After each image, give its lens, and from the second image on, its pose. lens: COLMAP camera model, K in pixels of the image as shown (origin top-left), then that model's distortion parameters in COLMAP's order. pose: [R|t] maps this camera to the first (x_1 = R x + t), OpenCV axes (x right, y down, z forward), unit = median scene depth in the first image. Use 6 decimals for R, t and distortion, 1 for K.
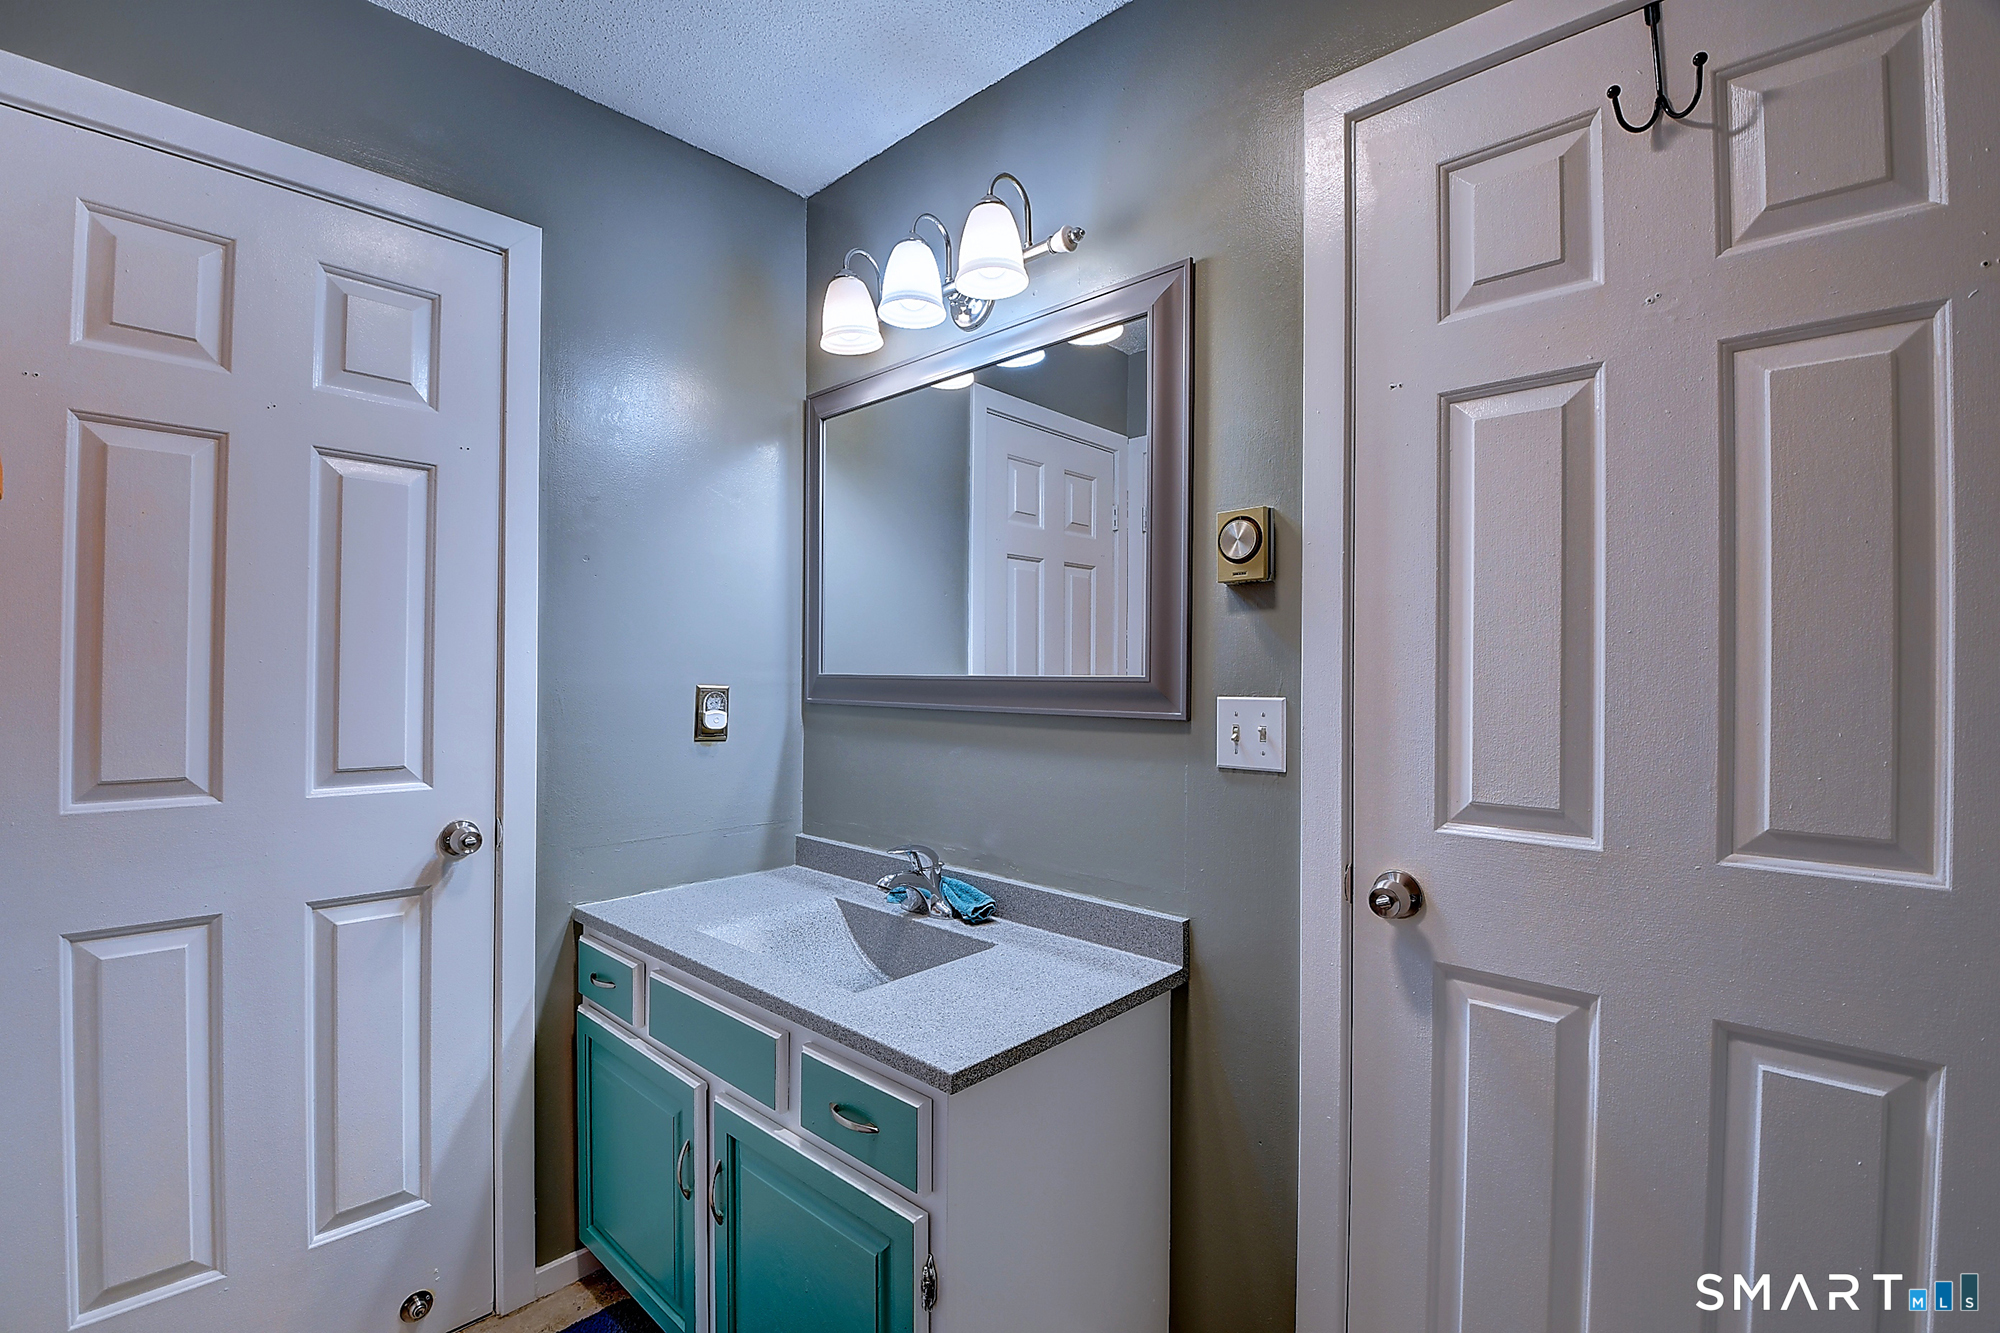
lens RADIAL K [[892.3, 0, 991.2], [0, 892.3, 672.9], [0, 0, 1]] dist [-0.000314, -0.013561]
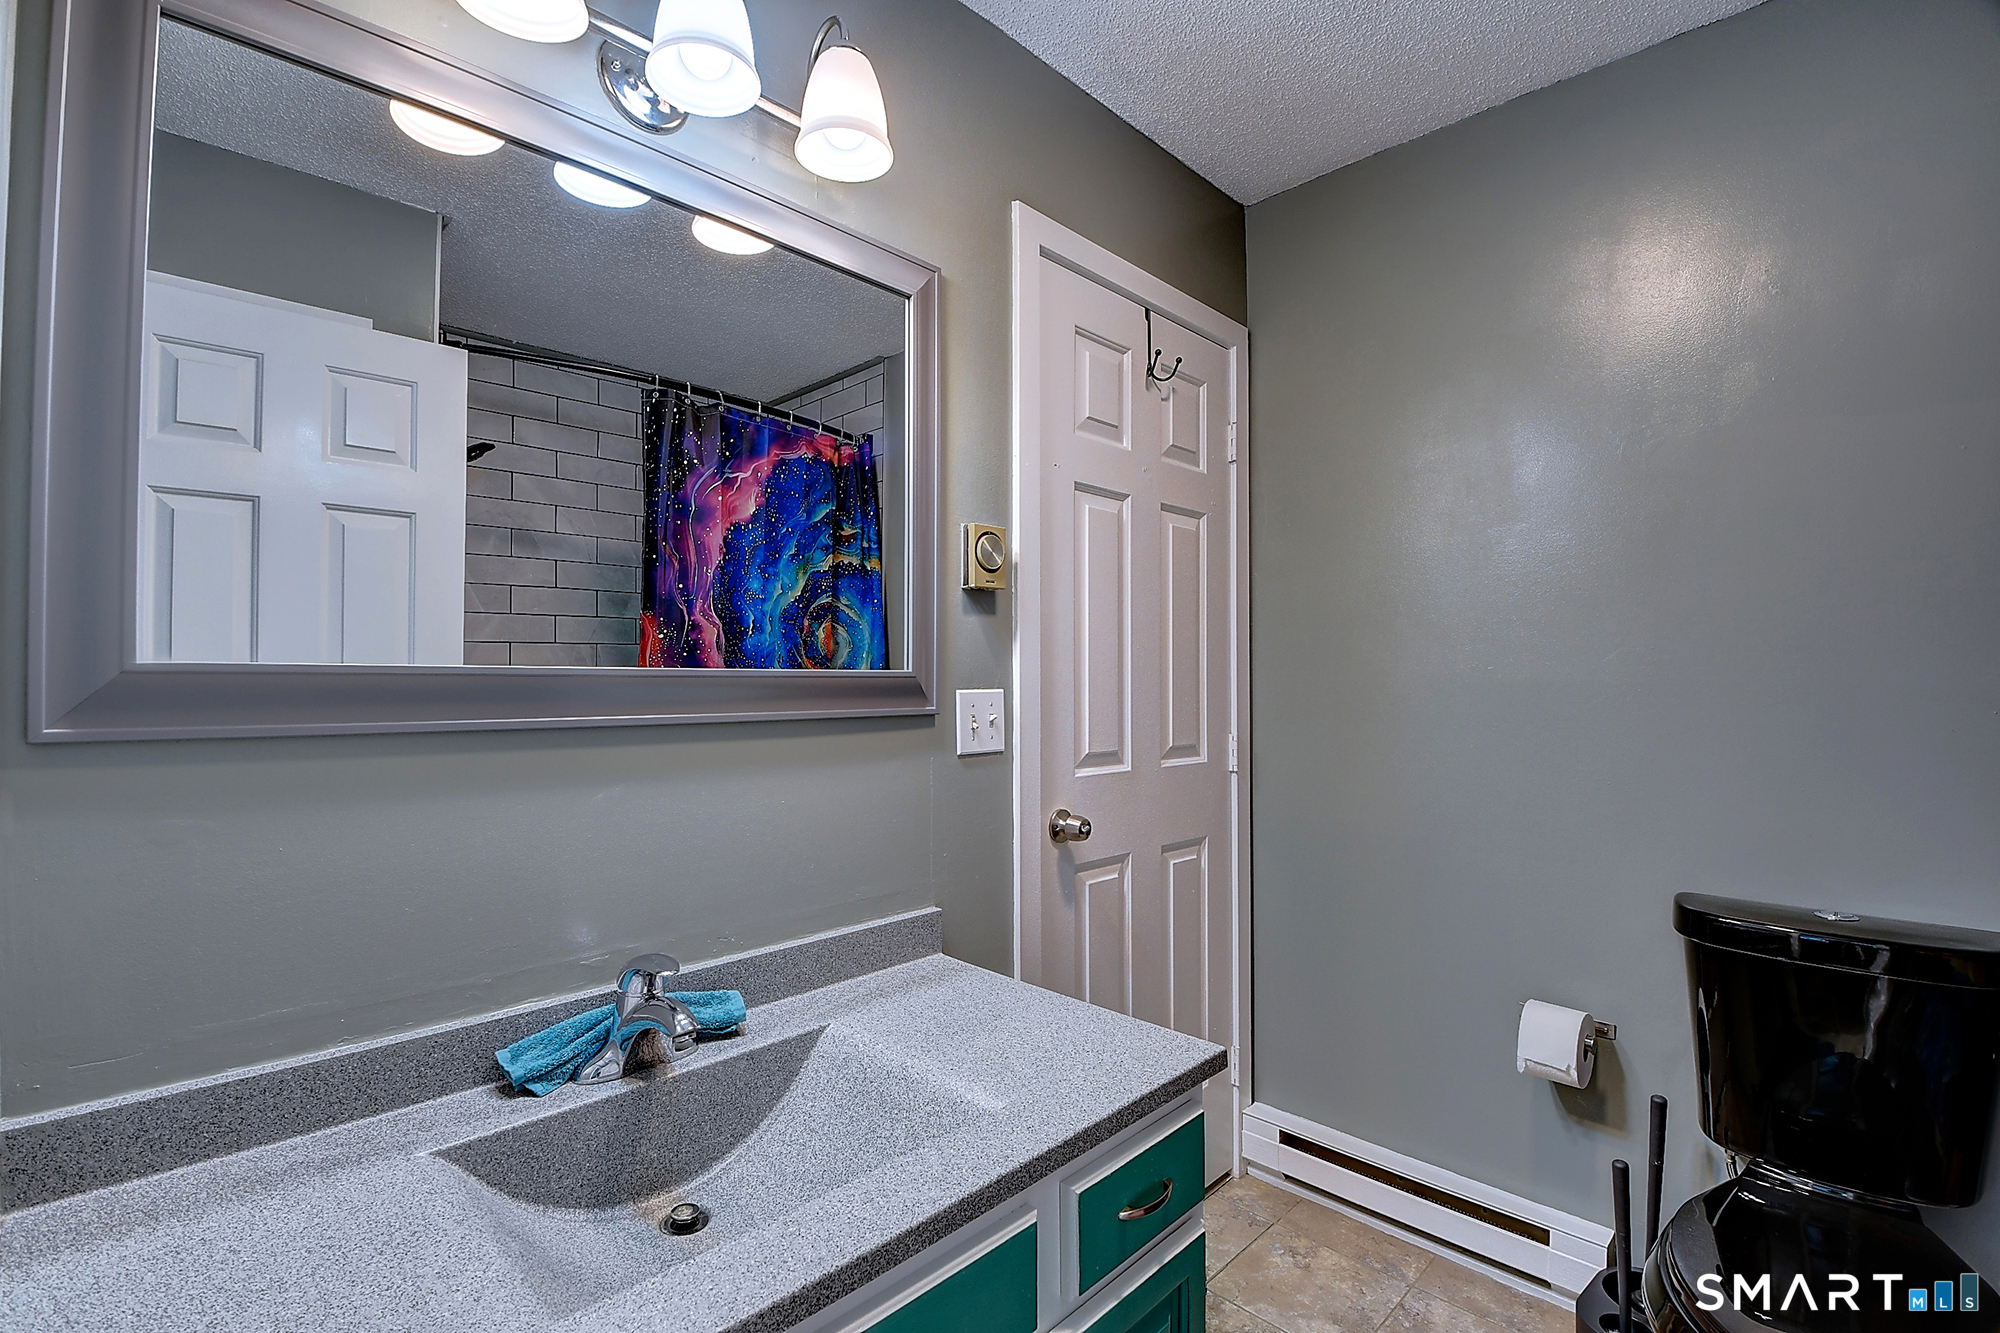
lens RADIAL K [[892.3, 0, 991.2], [0, 892.3, 672.9], [0, 0, 1]] dist [-0.000314, -0.013561]
pose [[0.019212, -0.004006, 0.999807, -0.855223], [-0.010490, 0.999936, 0.004208, 0.000540], [-0.999760, -0.010569, 0.019169, 0.970595]]
